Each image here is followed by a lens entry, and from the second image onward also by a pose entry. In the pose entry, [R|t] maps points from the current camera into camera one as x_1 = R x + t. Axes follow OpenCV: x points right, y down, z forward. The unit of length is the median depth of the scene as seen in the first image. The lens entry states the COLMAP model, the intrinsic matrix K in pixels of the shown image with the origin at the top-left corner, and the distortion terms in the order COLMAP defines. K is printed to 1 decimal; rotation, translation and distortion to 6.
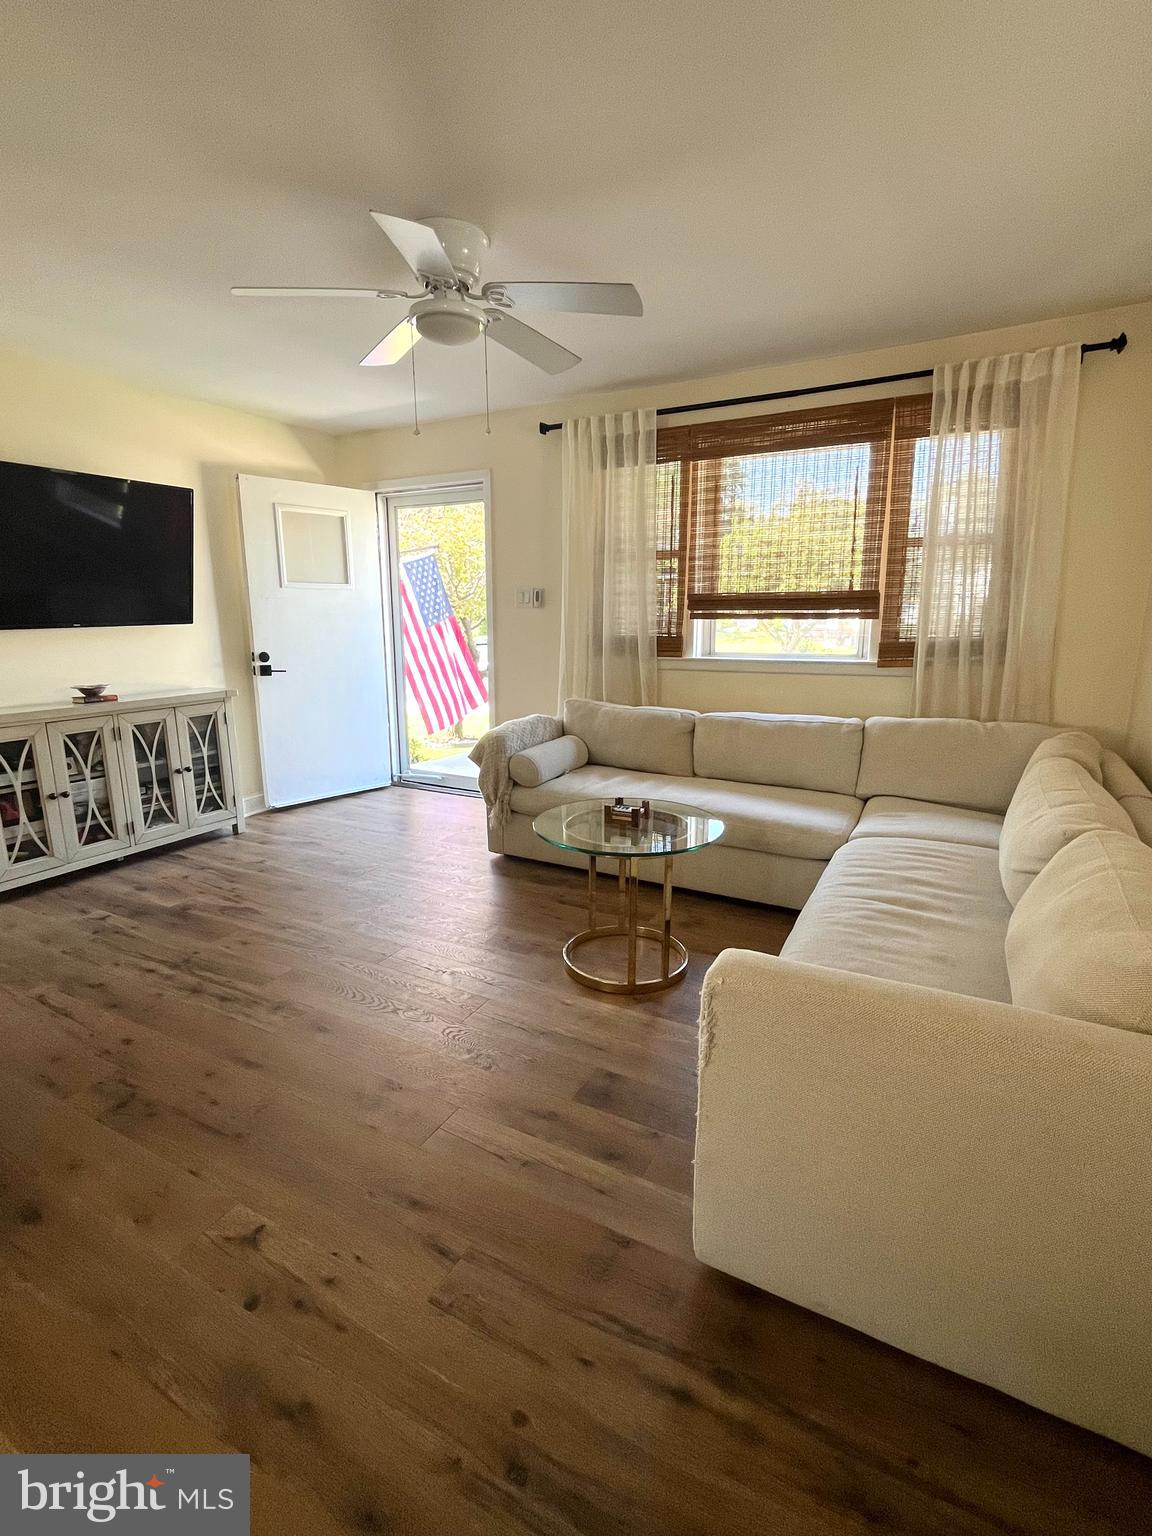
lens RADIAL K [[730.0, 0, 576.0], [0, 730.0, 768.0], [0, 0, 1]] dist [0.001812, 0.000132]
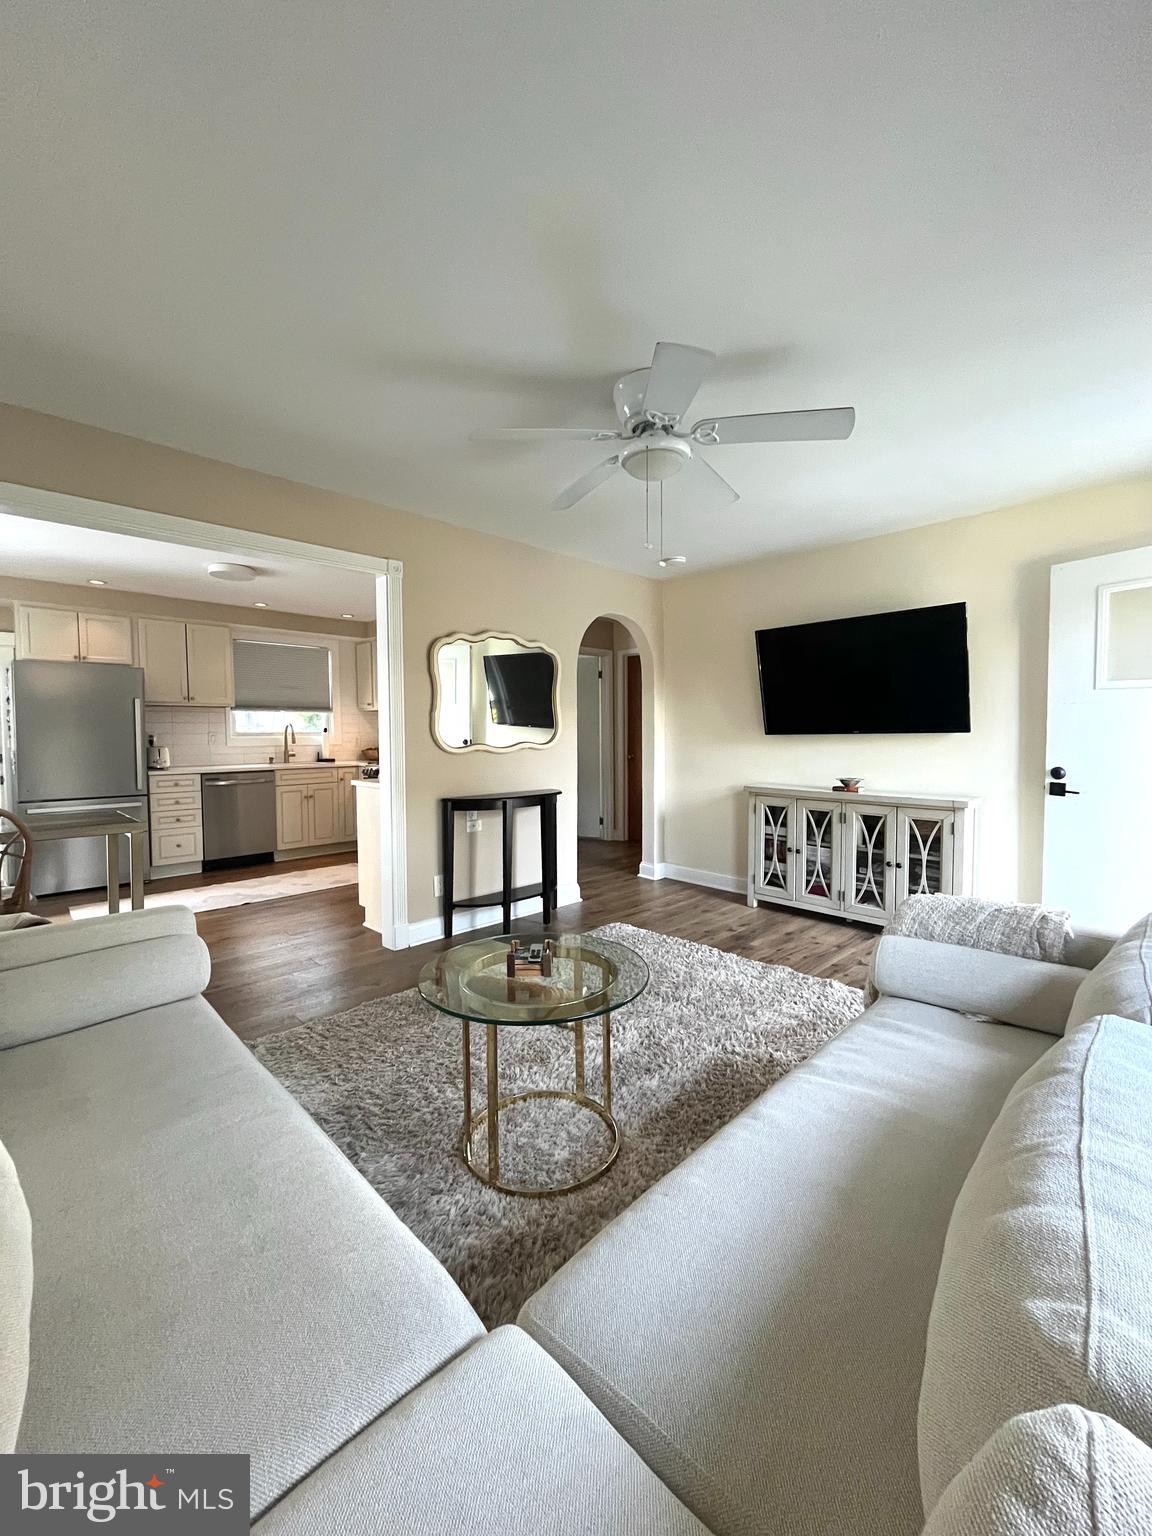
lens RADIAL K [[621.0, 0, 576.0], [0, 621.0, 768.0], [0, 0, 1]] dist [-0.000296, -0.000003]
pose [[-0.306514, 0.065080, -0.949639, 0.514170], [-0.193090, 0.972666, 0.128981, -0.179108], [0.932076, 0.222900, -0.285570, 0.864226]]
